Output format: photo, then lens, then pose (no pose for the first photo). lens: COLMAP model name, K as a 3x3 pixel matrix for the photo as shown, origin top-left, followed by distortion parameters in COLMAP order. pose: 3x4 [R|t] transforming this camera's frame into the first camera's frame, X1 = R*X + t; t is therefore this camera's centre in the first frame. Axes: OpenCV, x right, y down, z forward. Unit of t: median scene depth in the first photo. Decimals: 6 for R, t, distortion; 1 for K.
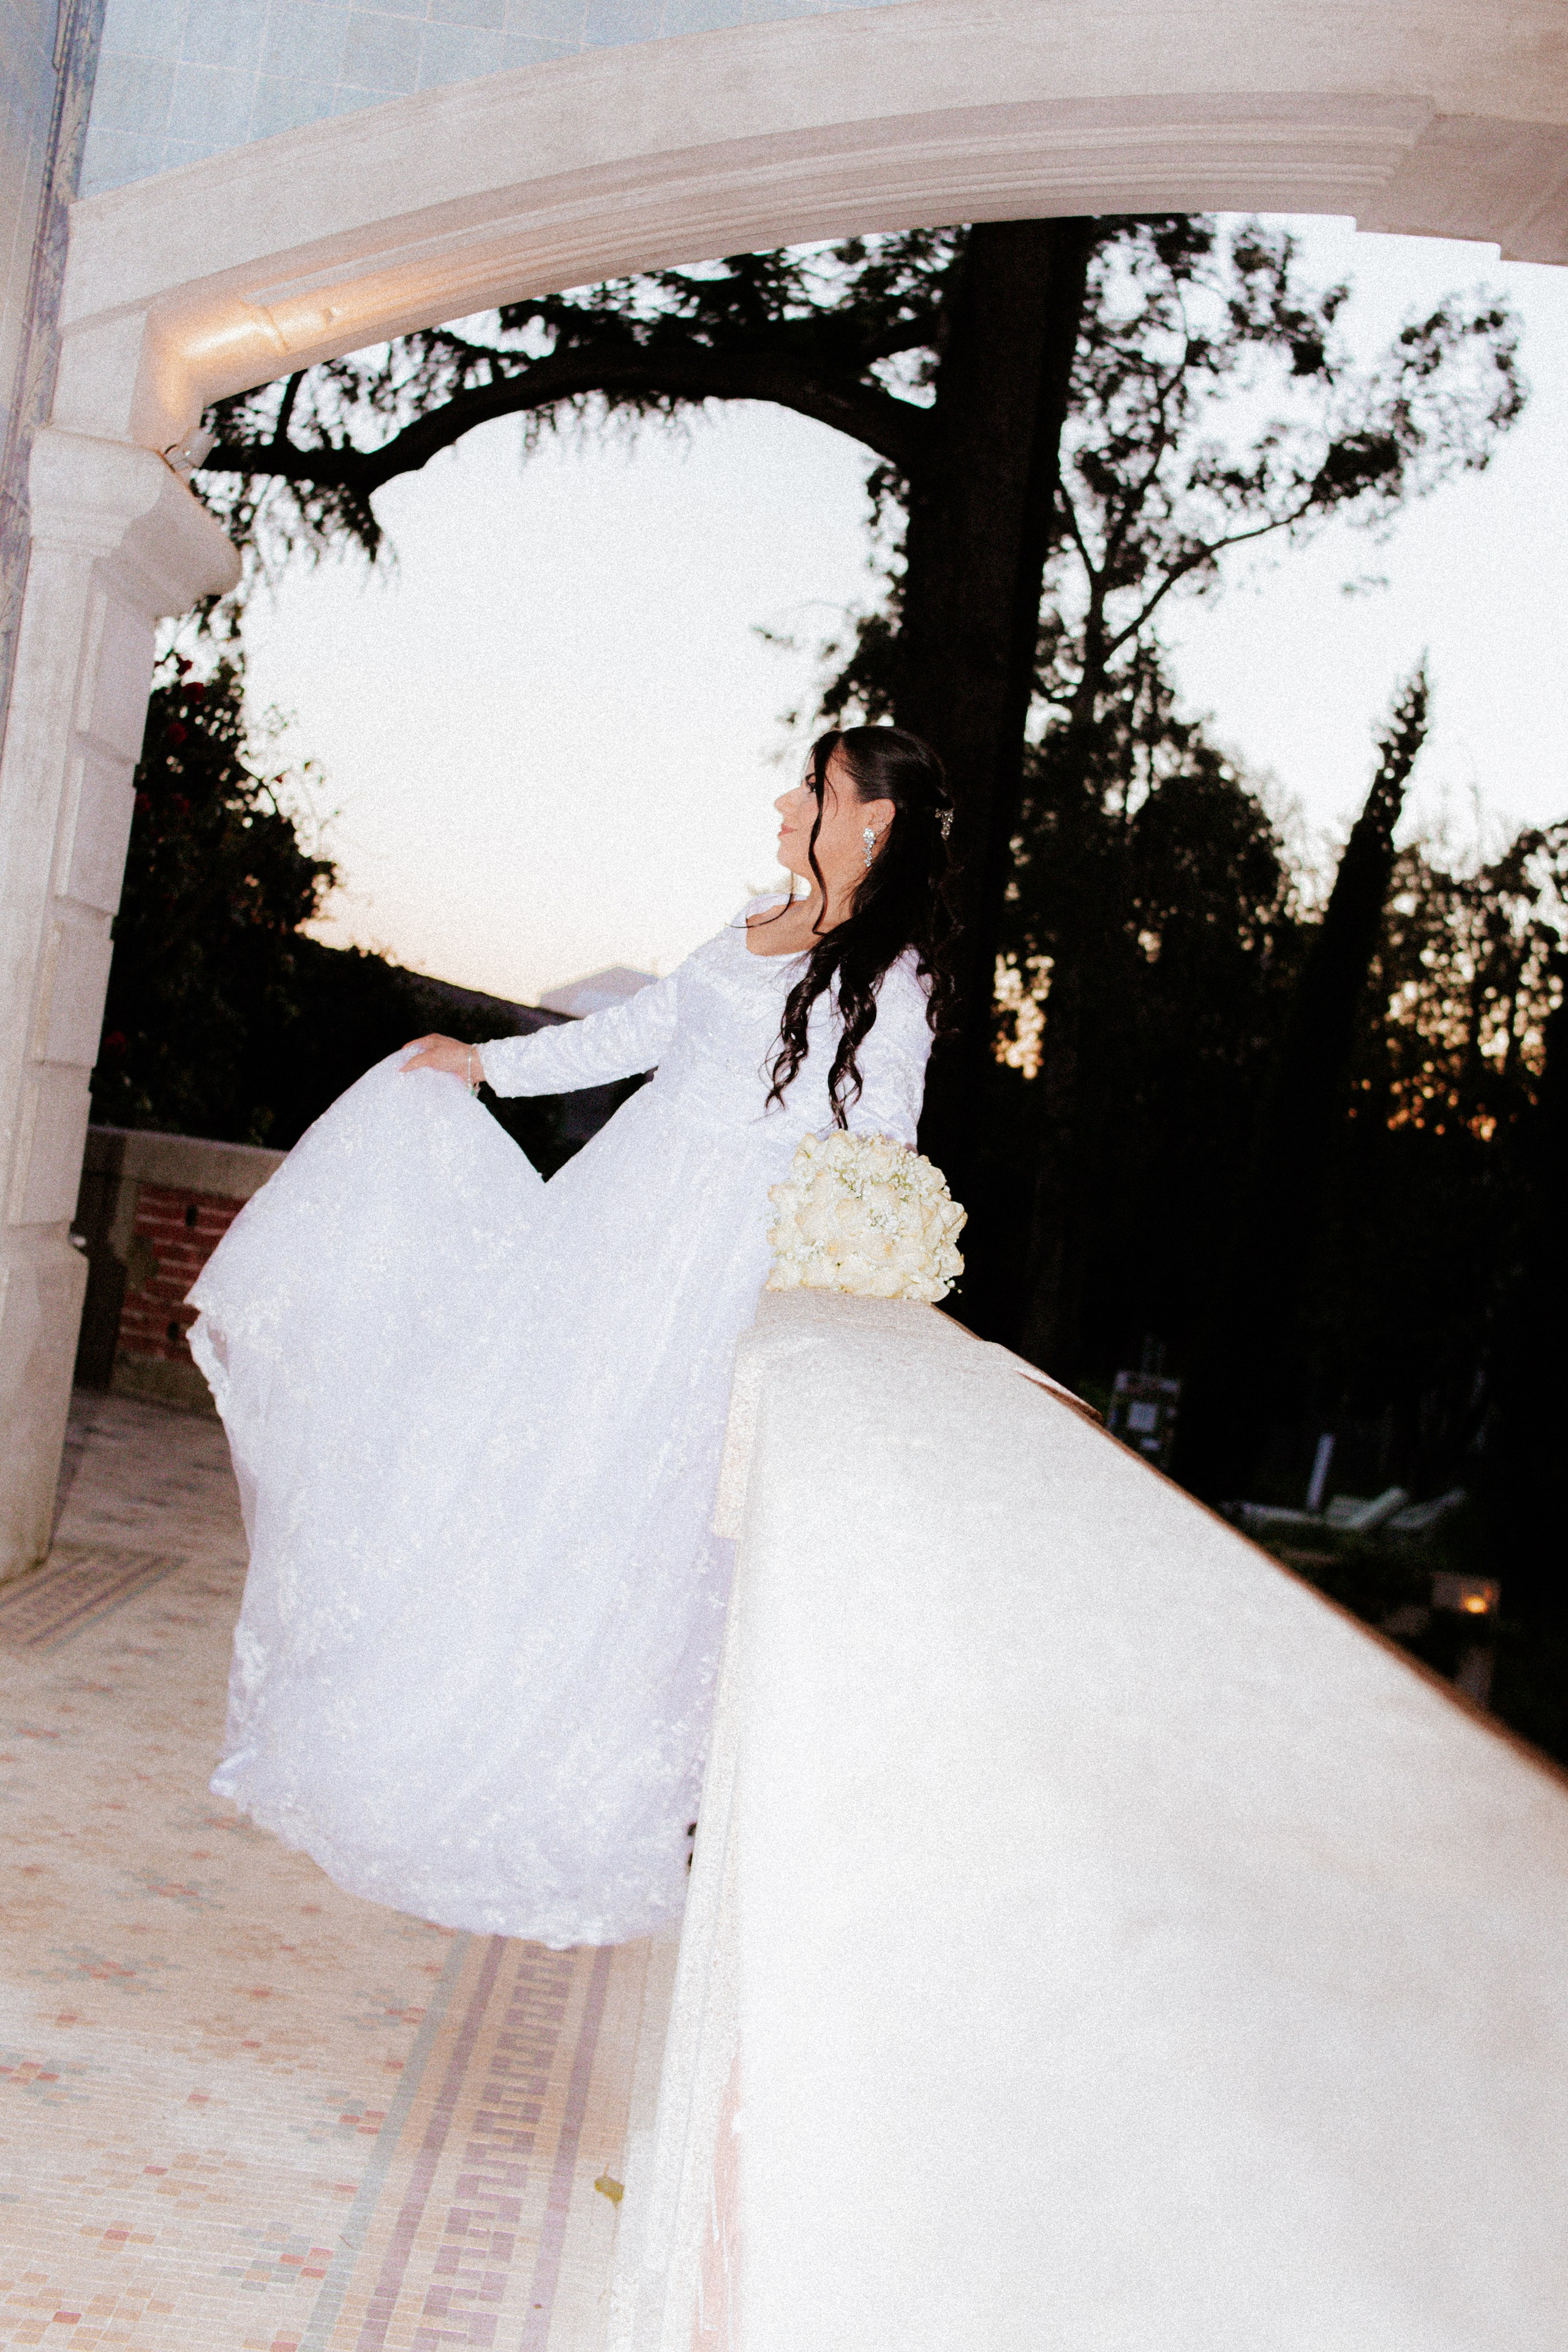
lens RADIAL K [[2788.6, 0, 806.8], [0, 2788.6, 1015.5], [0, 0, 1]] dist [-0.007150, 0.011988]
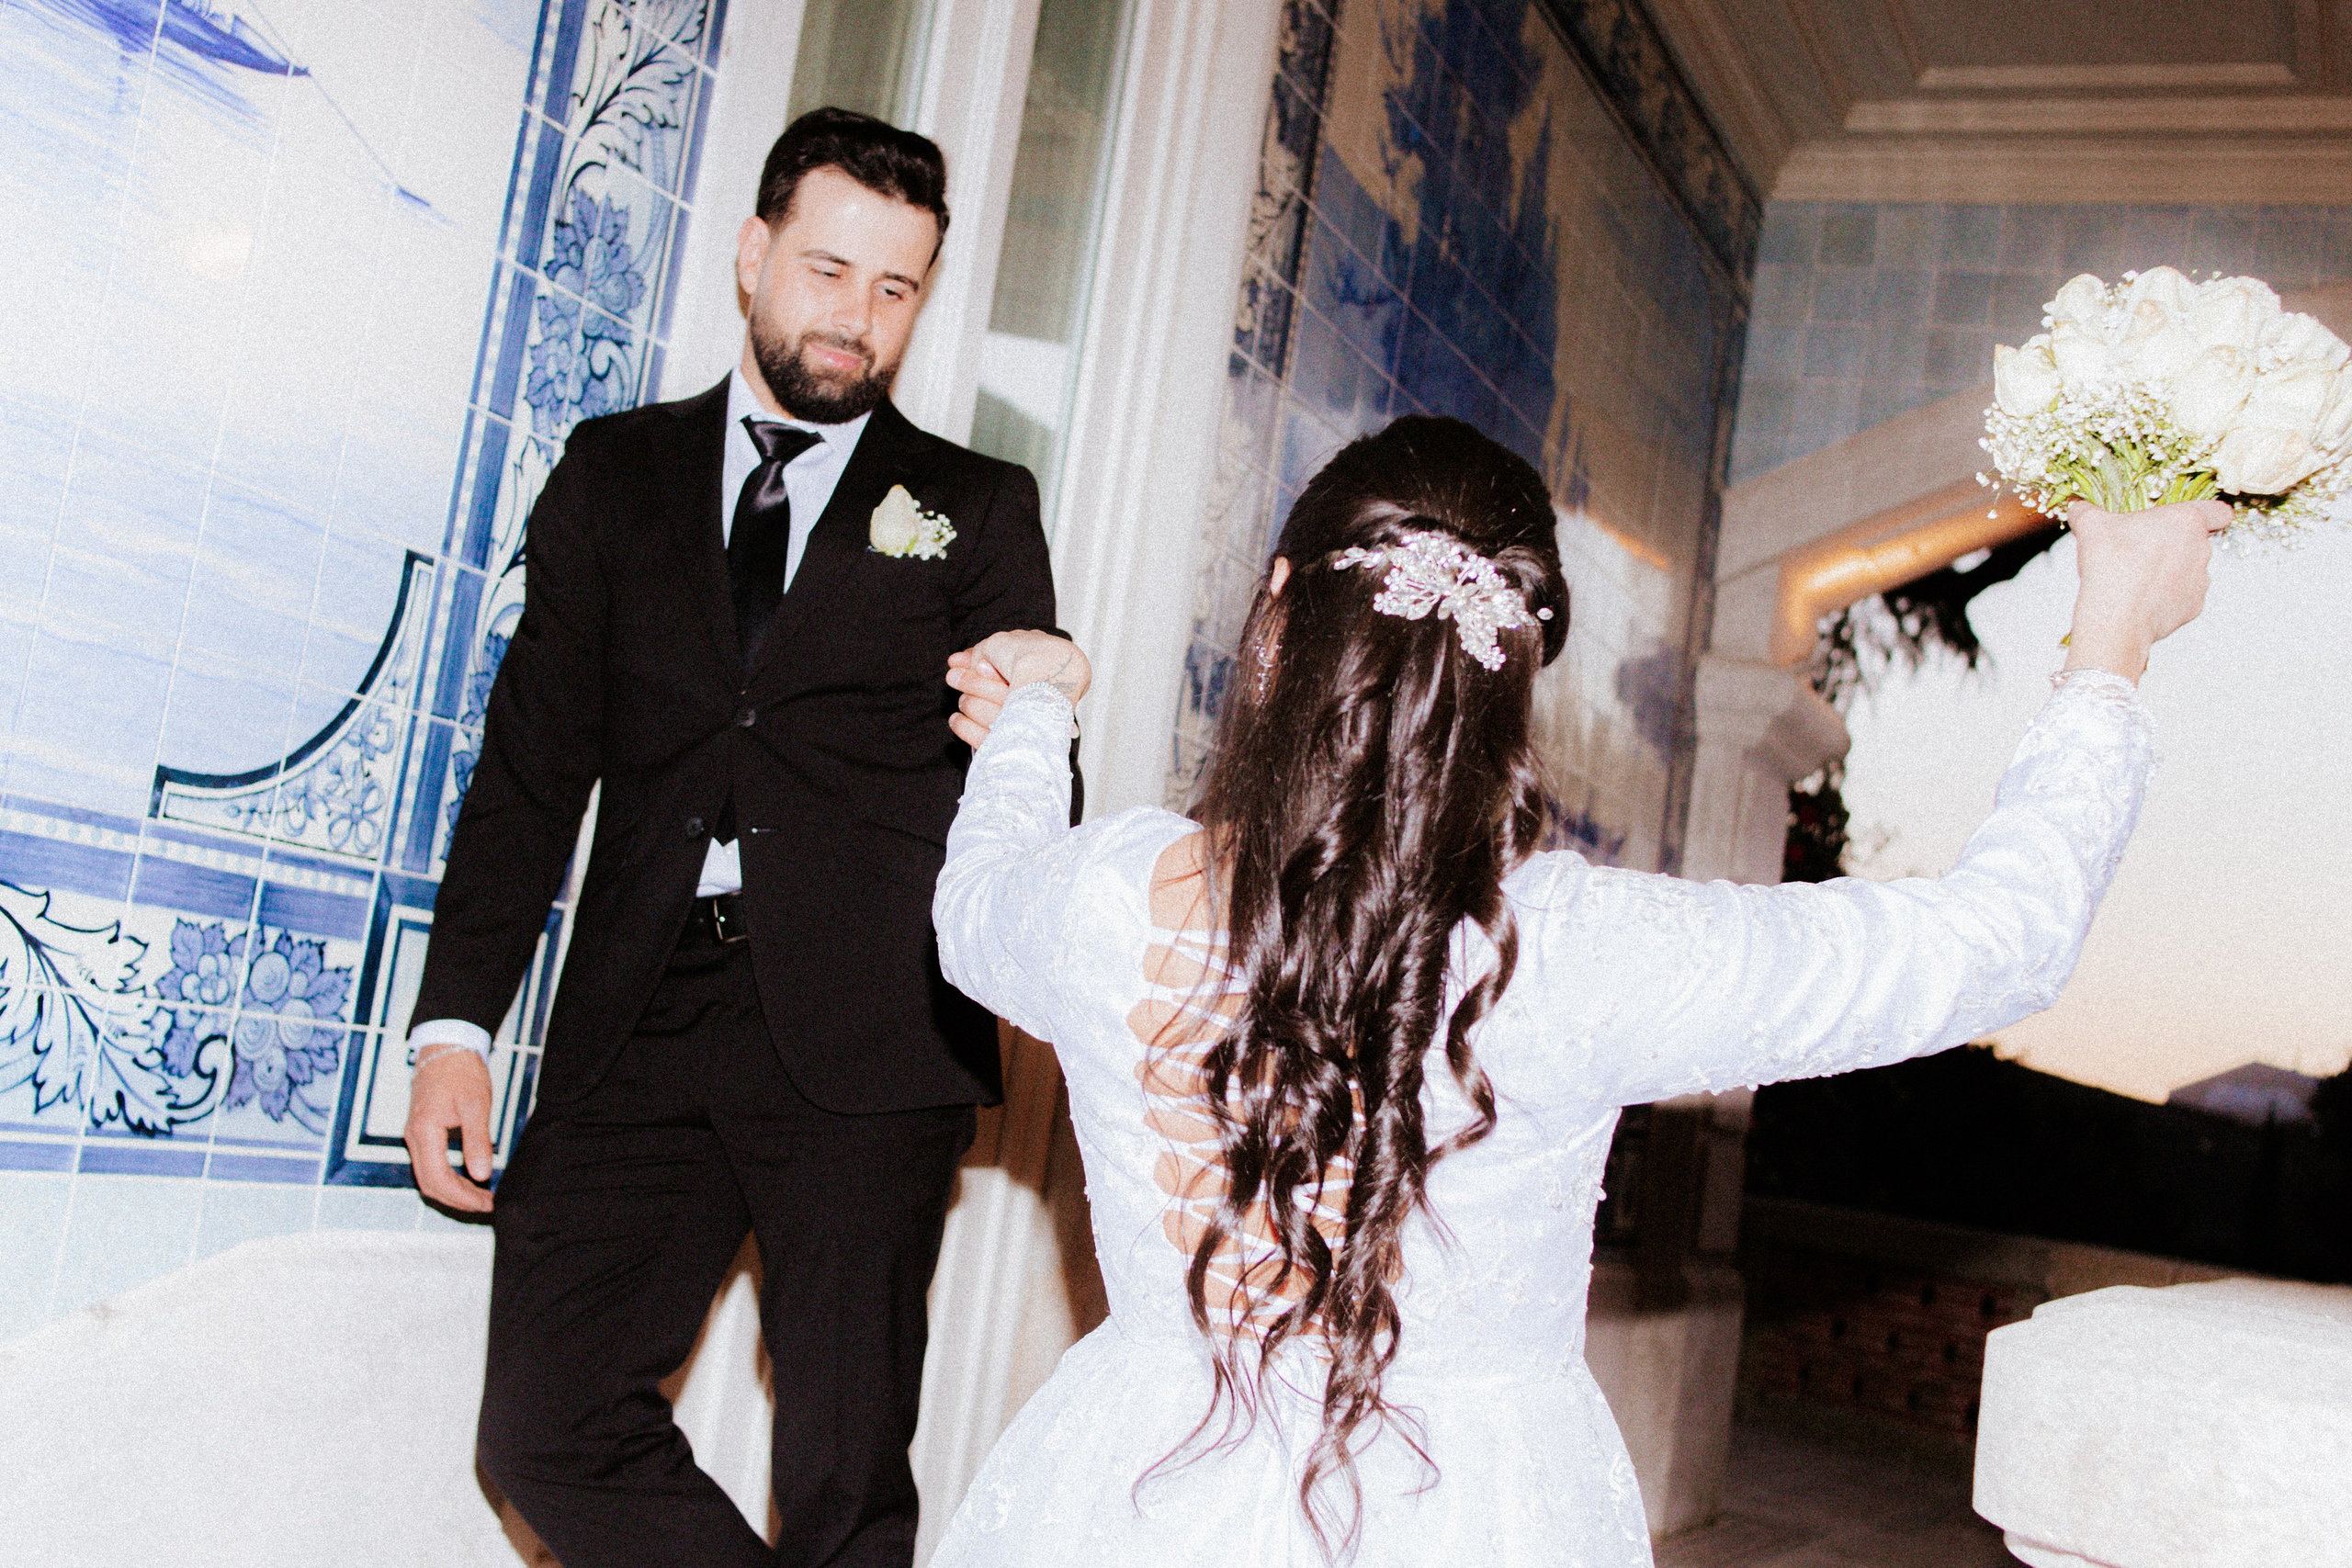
lens RADIAL K [[2788.4, 0, 1161.5], [0, 2788.4, 785.3], [0, 0, 1]] dist [-0.007150, 0.011988]
pose [[0.904696, -0.043616, -0.423819, 0.010712], [-0.005299, 0.993517, -0.113557, 0.001415], [0.426024, 0.104981, 0.898600, -0.059176]]
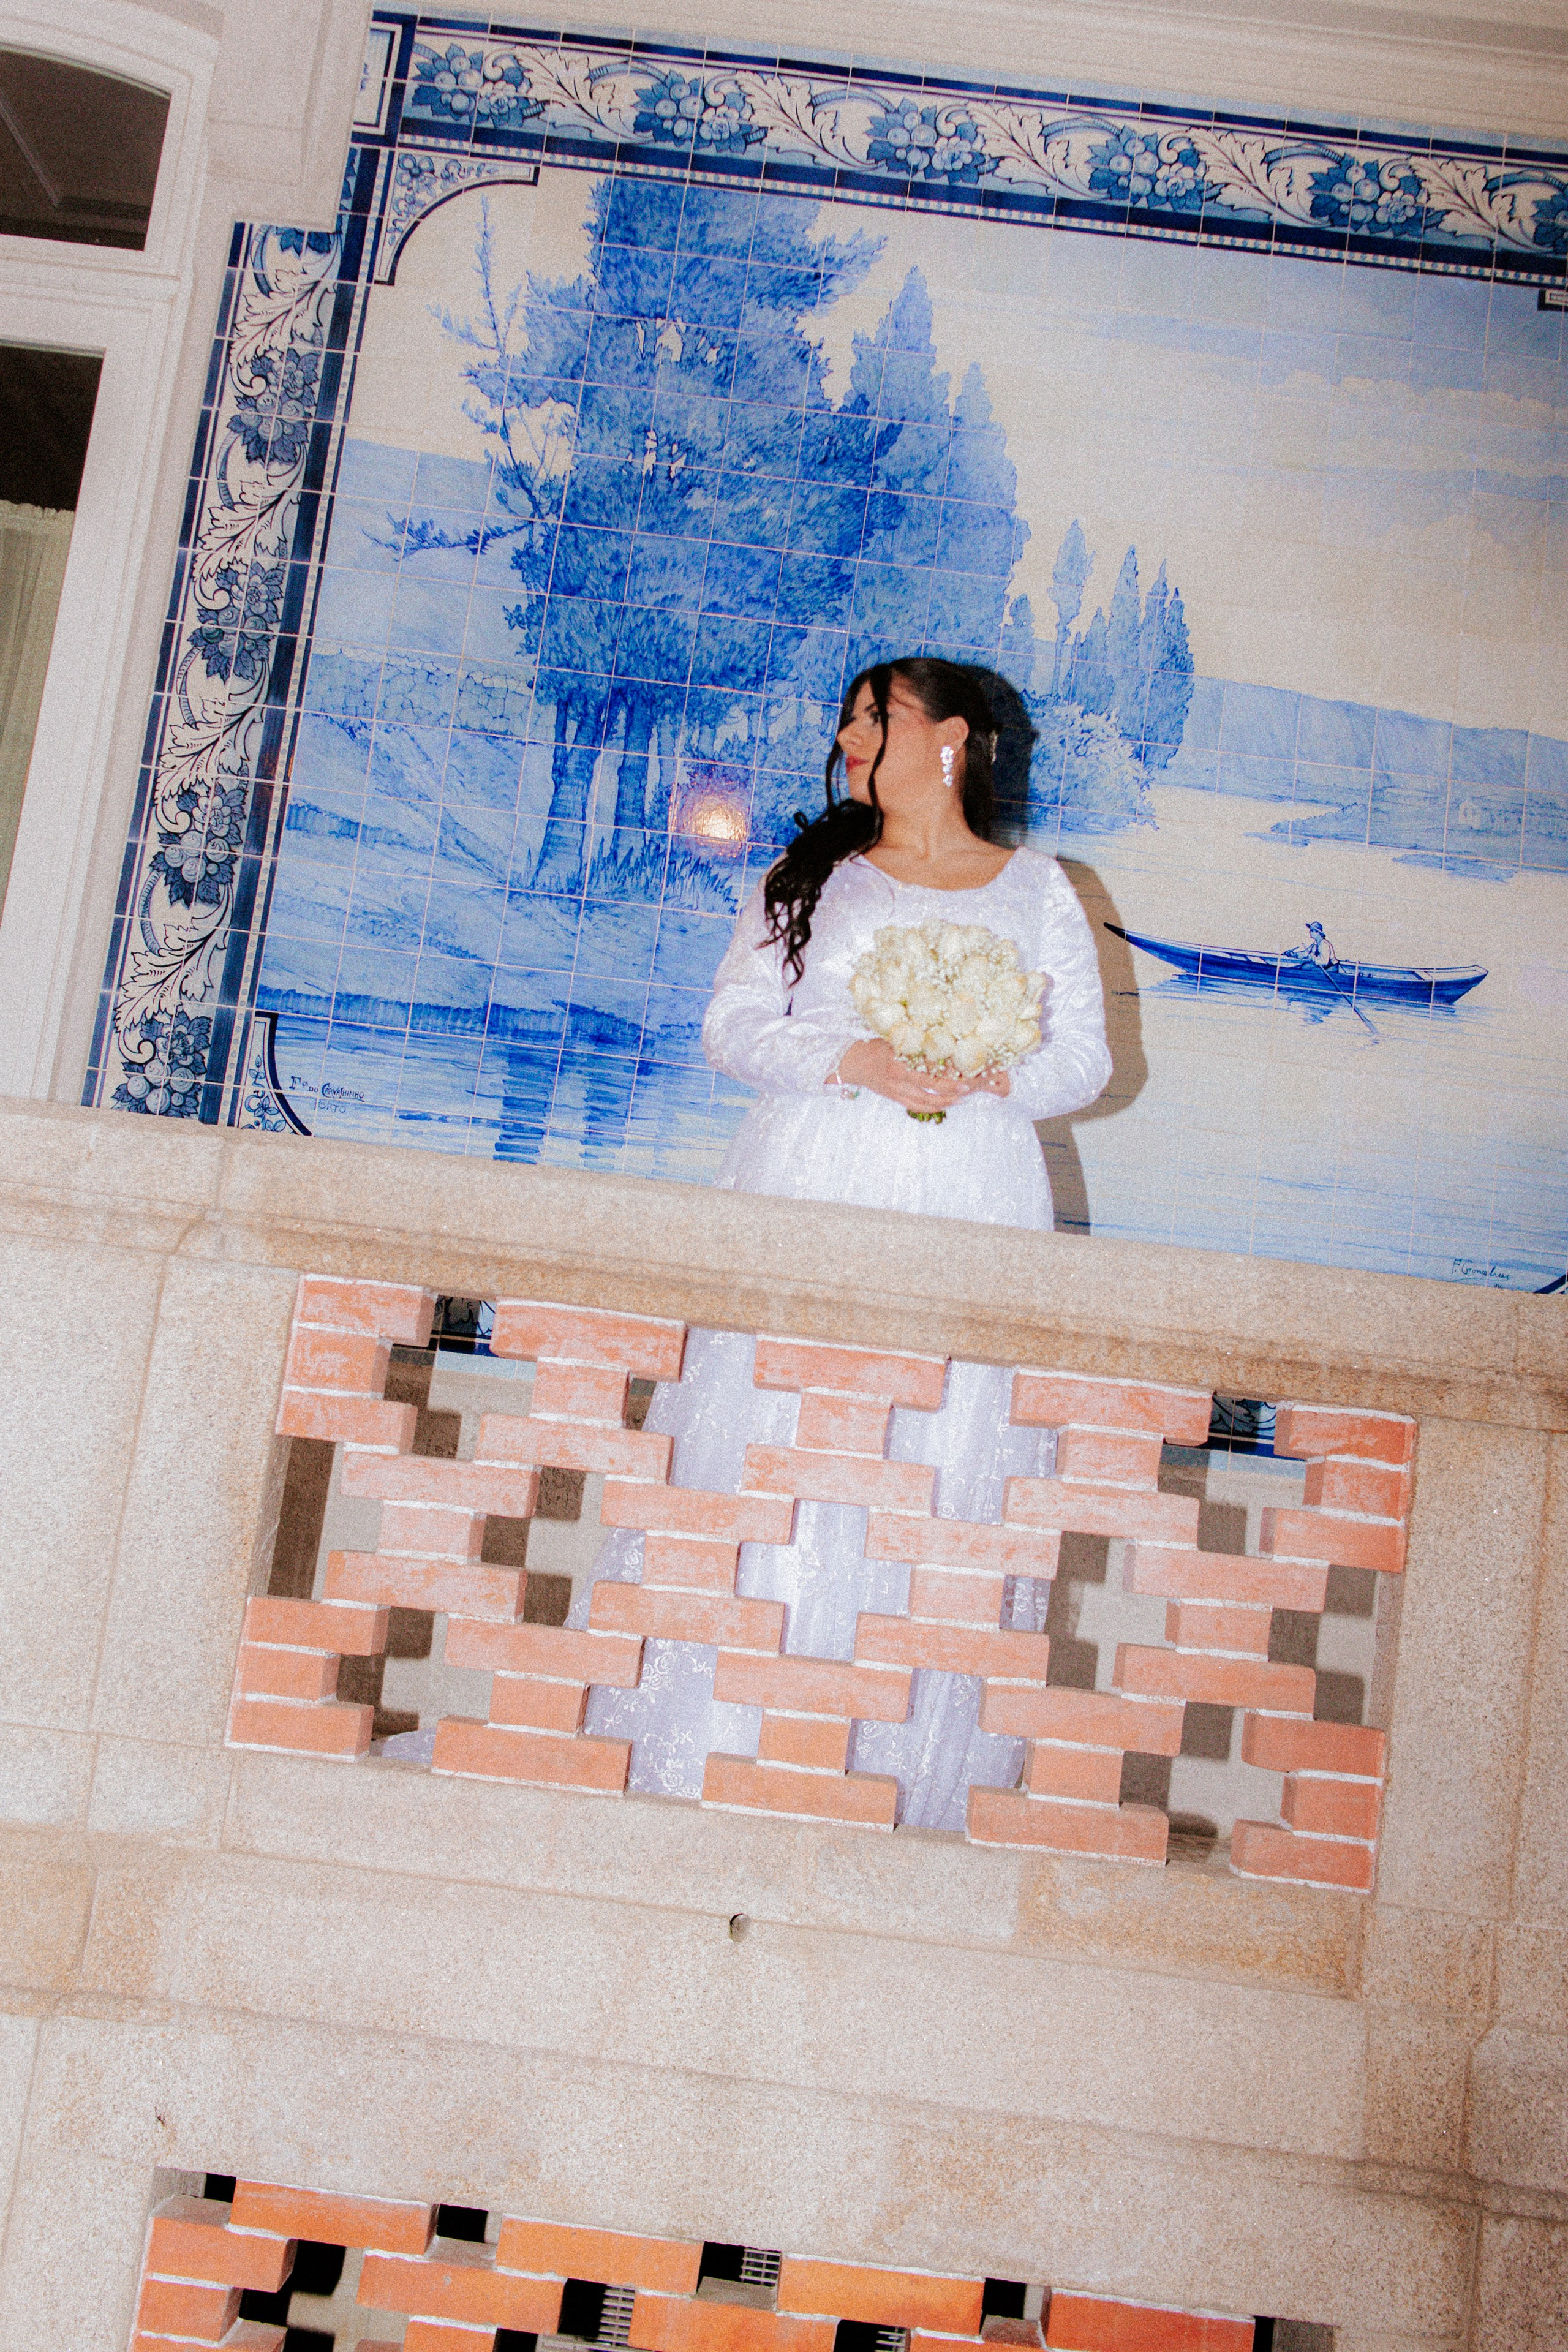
lens RADIAL K [[2787.5, 0, 798.1], [0, 2787.5, 1022.4], [0, 0, 1]] dist [-0.009856, 0.033311]
pose [[-0.005765, -0.308648, -0.951159, 0.124701], [-0.069268, 0.949013, -0.307532, 0.042825], [0.997581, 0.064112, -0.026850, 0.120807]]
